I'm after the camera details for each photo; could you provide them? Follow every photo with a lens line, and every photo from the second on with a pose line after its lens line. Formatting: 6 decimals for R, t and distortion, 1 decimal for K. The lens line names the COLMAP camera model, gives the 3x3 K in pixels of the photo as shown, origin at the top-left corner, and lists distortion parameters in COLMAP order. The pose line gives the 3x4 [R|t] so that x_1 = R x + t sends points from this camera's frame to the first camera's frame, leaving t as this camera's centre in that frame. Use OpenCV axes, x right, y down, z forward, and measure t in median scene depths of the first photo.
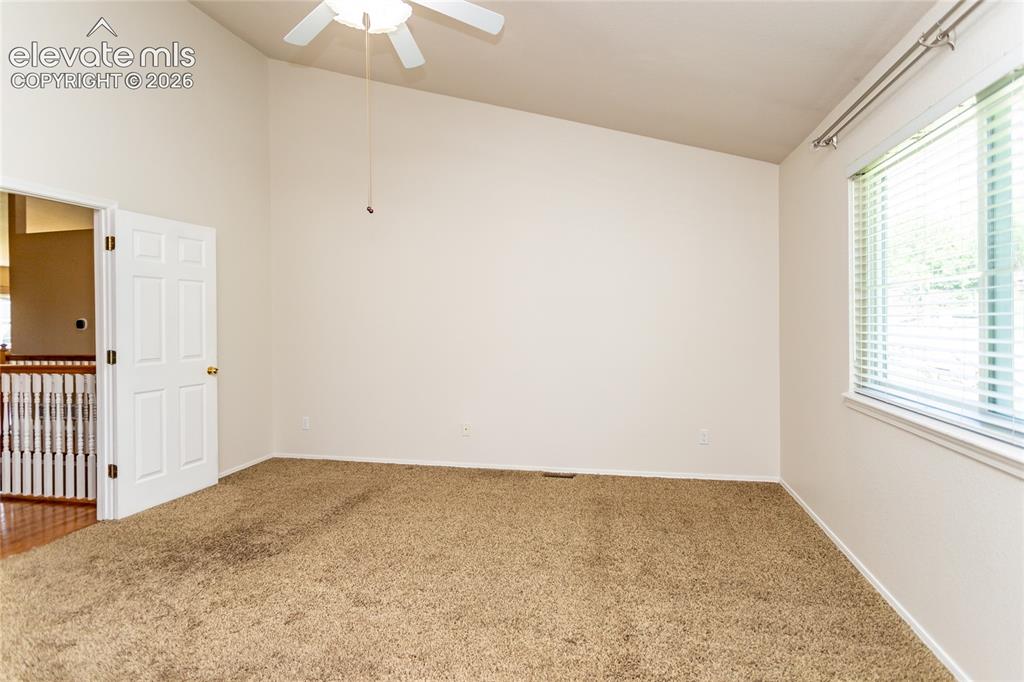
lens RADIAL K [[500.7, 0, 480.0], [0, 500.7, 330.0], [0, 0, 1]] dist [0.001077, 0.000082]
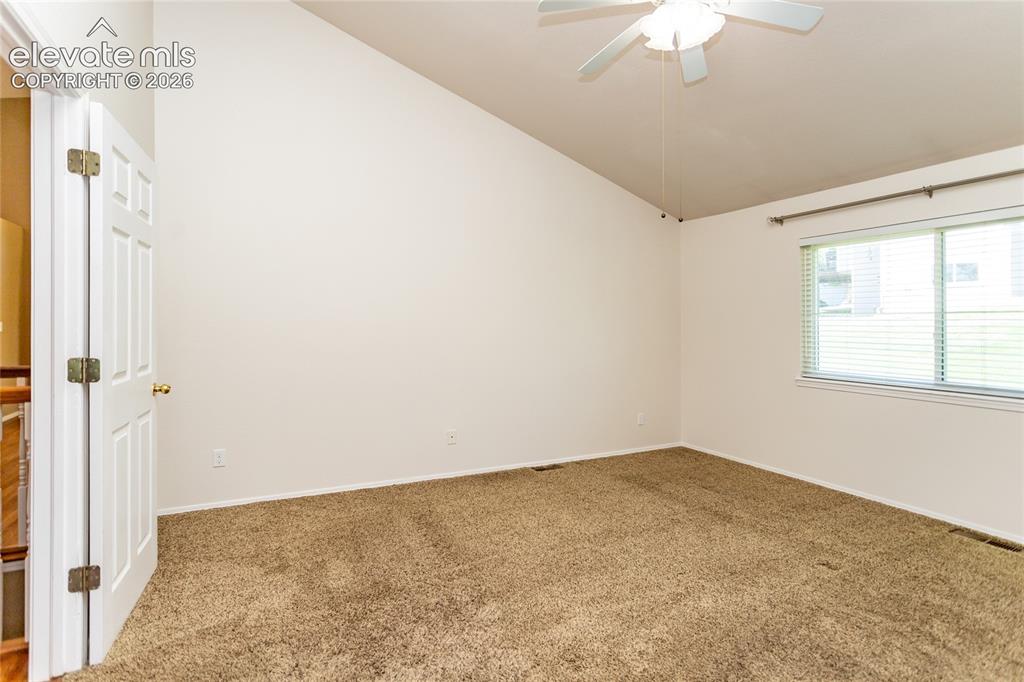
lens RADIAL K [[500.7, 0, 480.0], [0, 500.7, 330.0], [0, 0, 1]] dist [0.001077, 0.000082]
pose [[0.748060, 0.028254, 0.663029, -0.763973], [-0.026054, 0.999573, -0.013200, 0.005347], [-0.663119, -0.007400, 0.748477, 0.301447]]
